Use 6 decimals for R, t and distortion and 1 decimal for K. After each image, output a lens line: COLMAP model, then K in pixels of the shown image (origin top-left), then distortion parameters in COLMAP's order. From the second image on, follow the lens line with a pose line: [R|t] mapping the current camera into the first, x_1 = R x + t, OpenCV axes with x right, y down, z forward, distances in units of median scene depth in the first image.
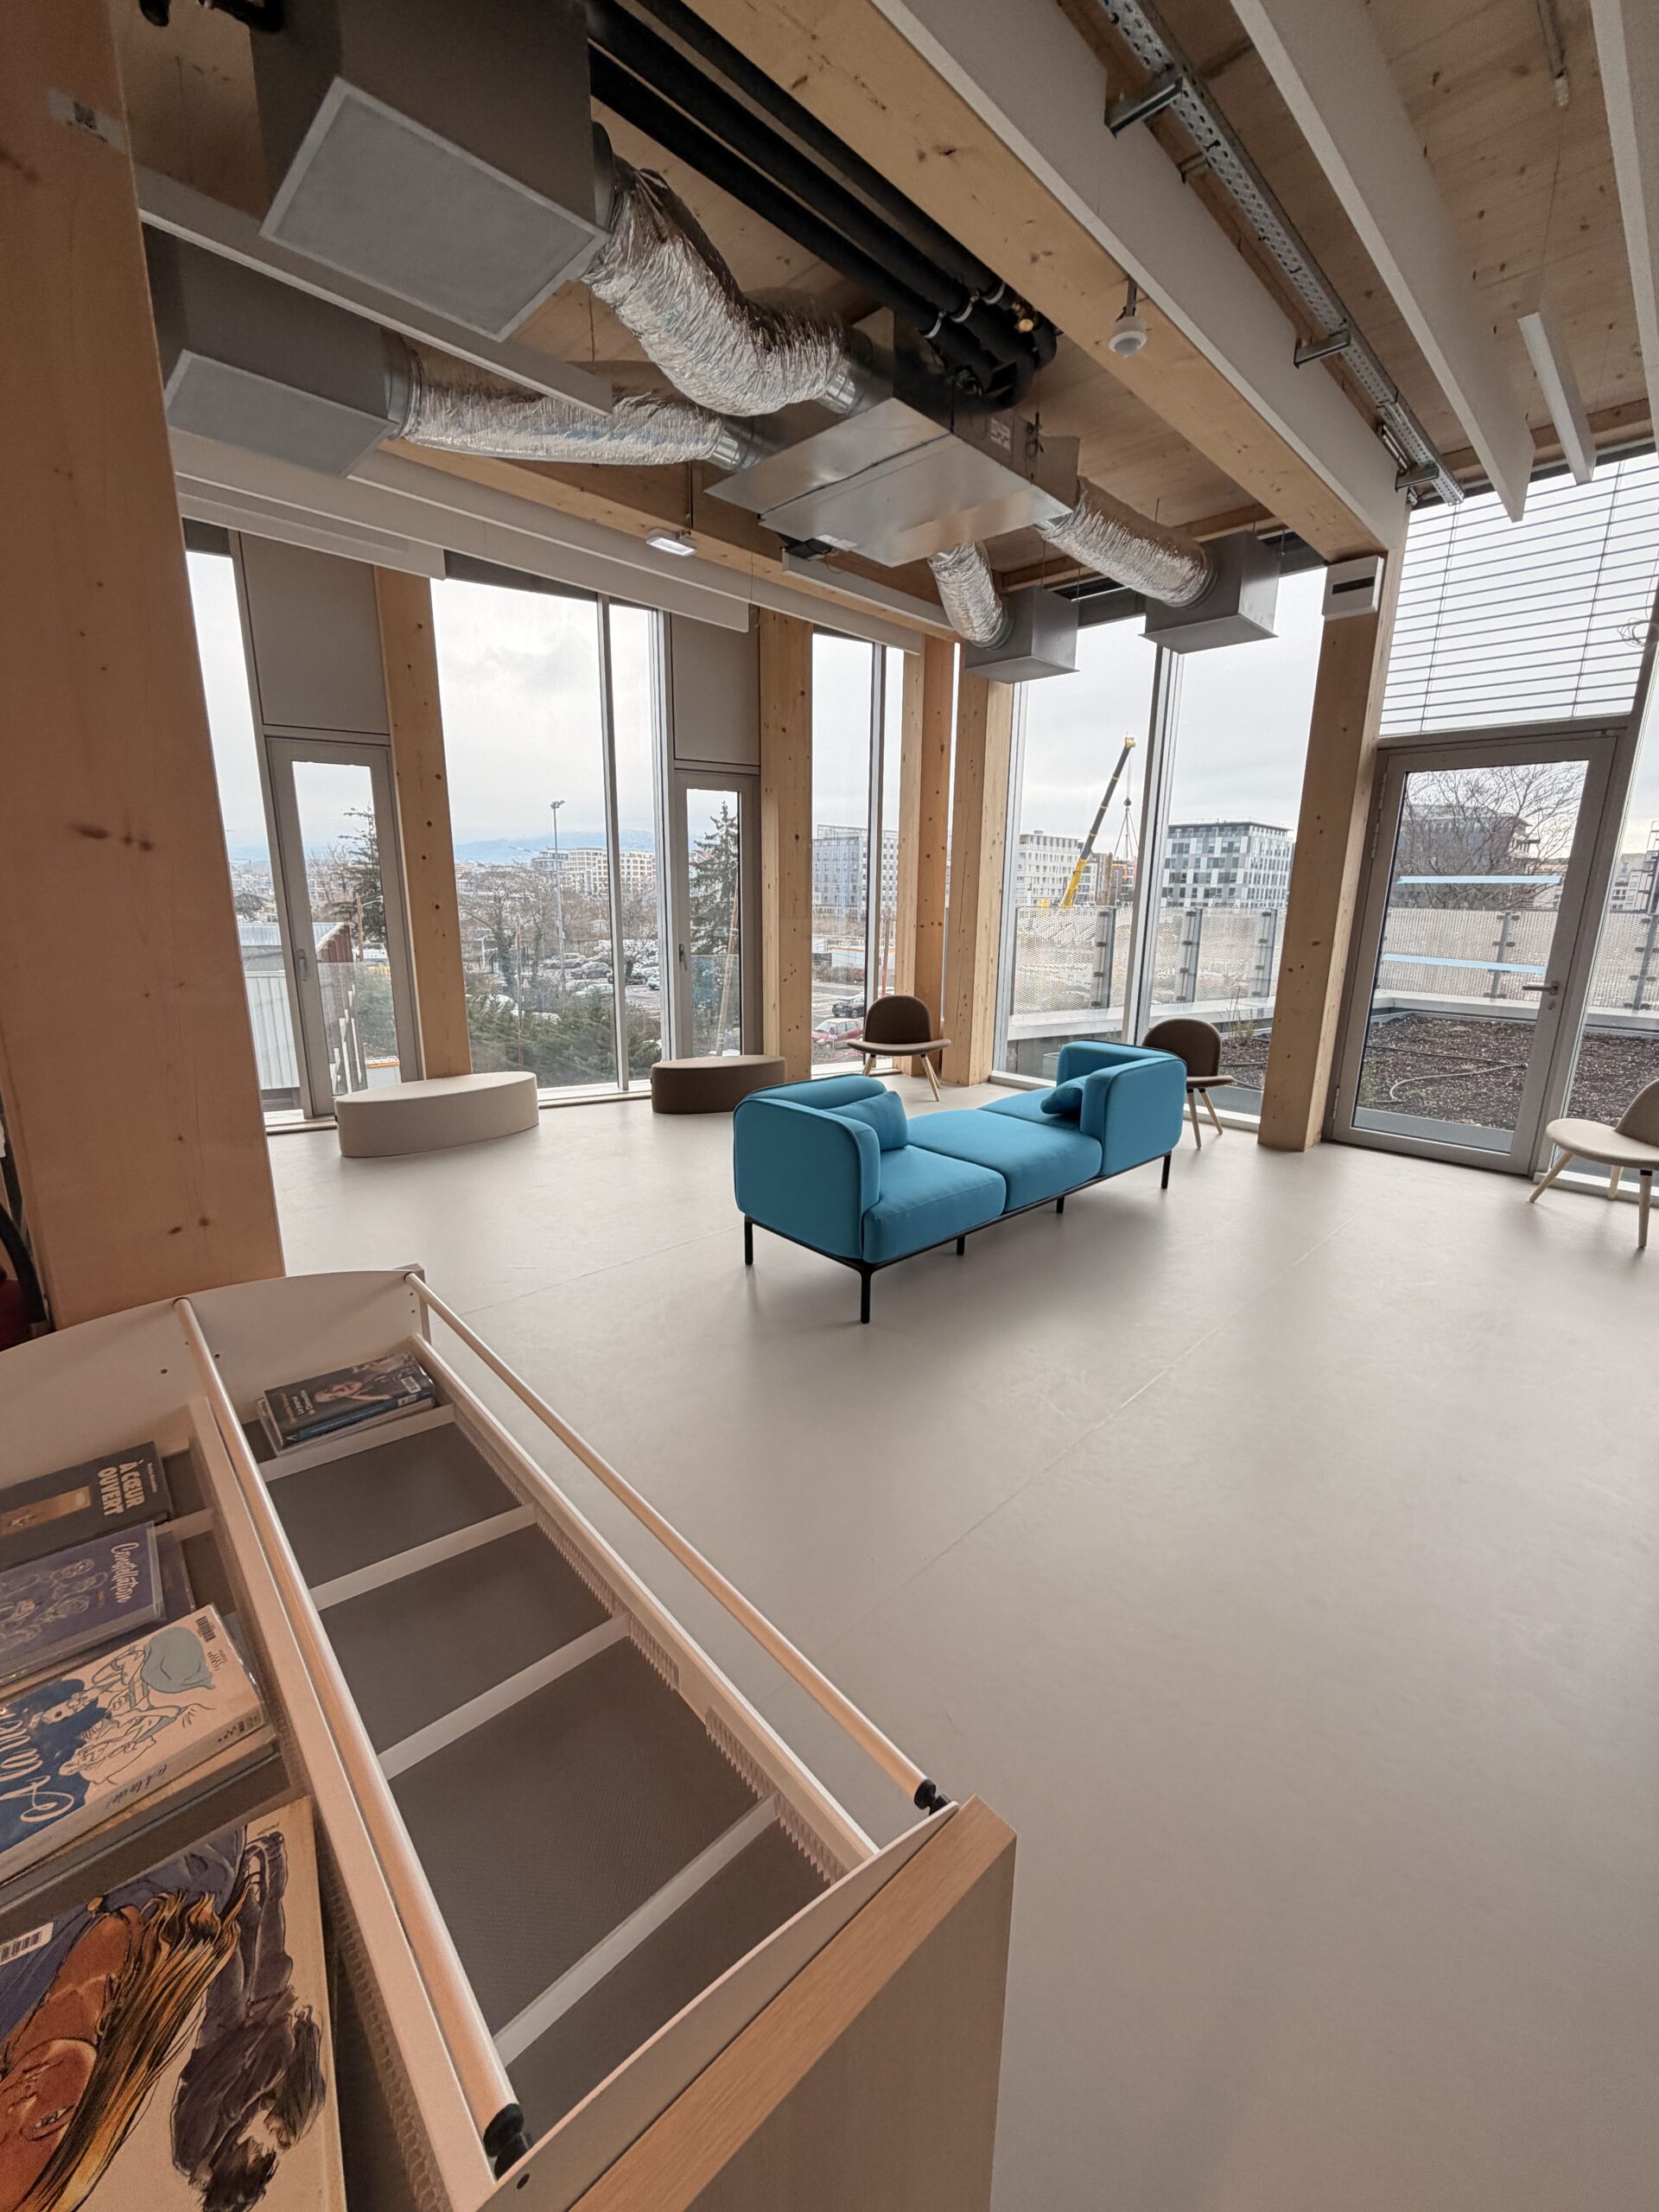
lens RADIAL K [[881.9, 0, 831.3], [0, 881.9, 1099.5], [0, 0, 1]] dist [0.002444, 0.000010]
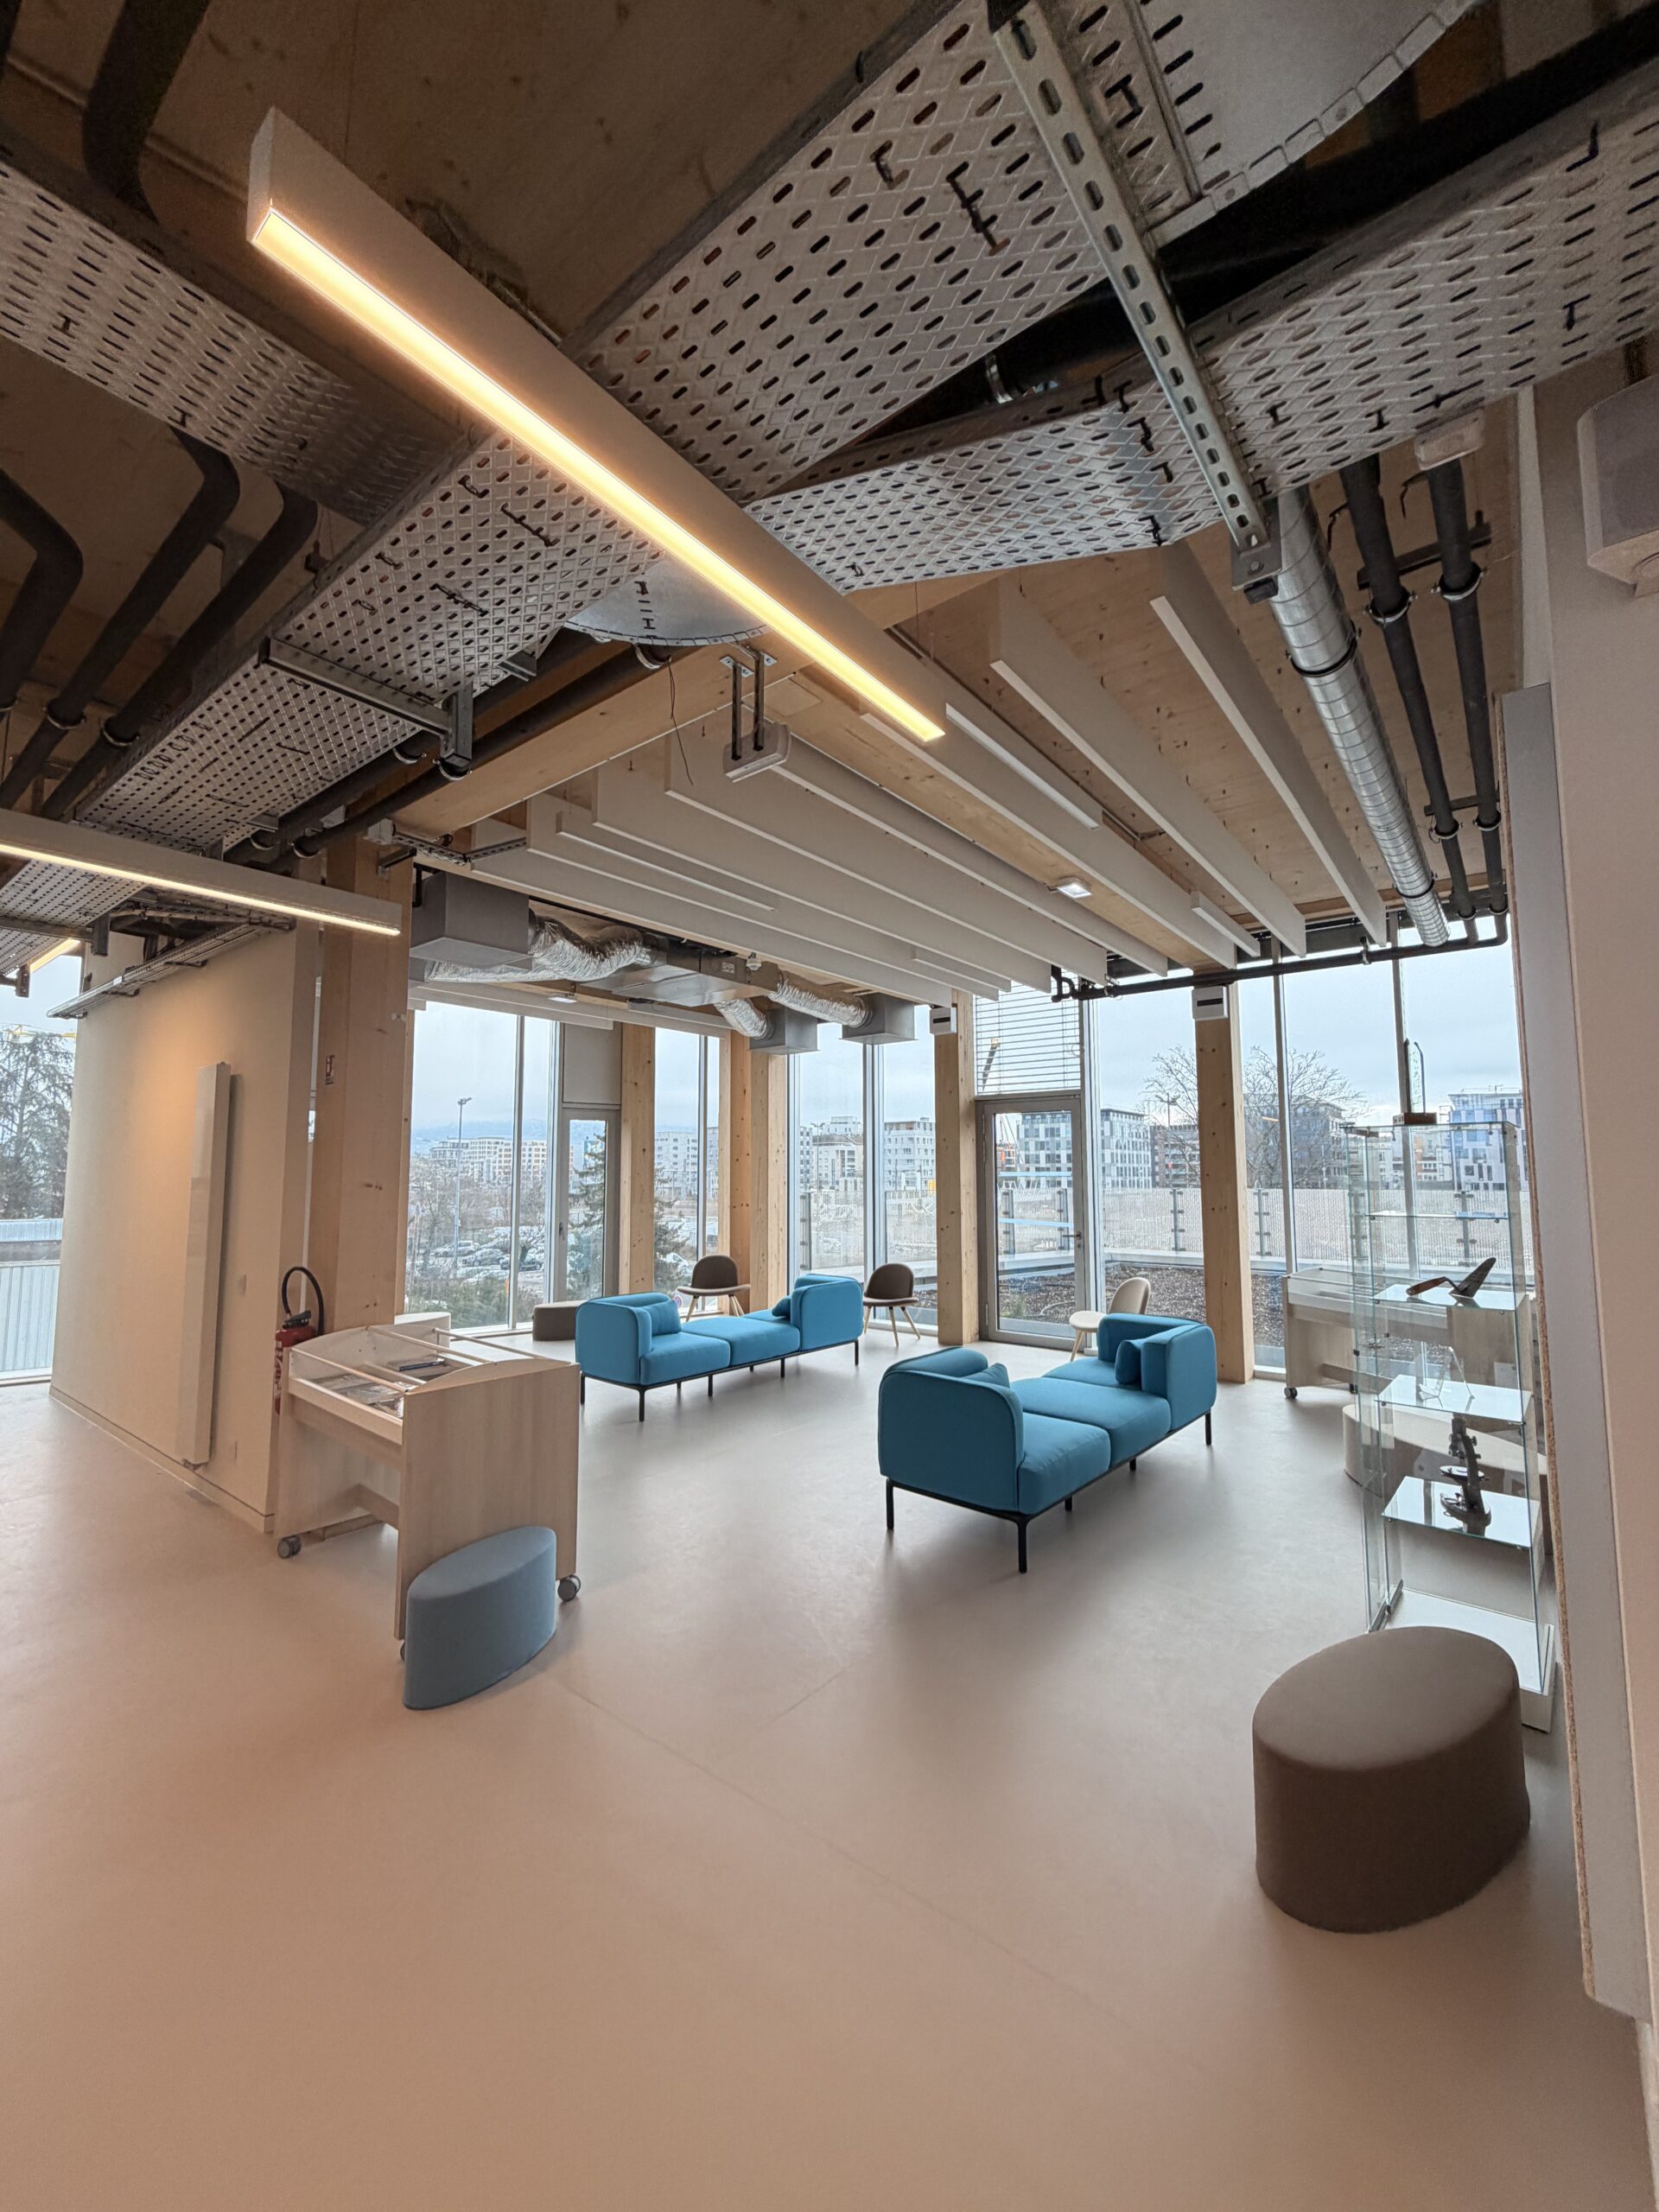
lens RADIAL K [[881.9, 0, 831.3], [0, 881.9, 1099.5], [0, 0, 1]] dist [0.002444, 0.000010]
pose [[0.993884, -0.006237, 0.110254, 0.105847], [0.040252, 0.950178, -0.309098, 0.091952], [-0.102833, 0.311646, 0.944618, -0.447564]]
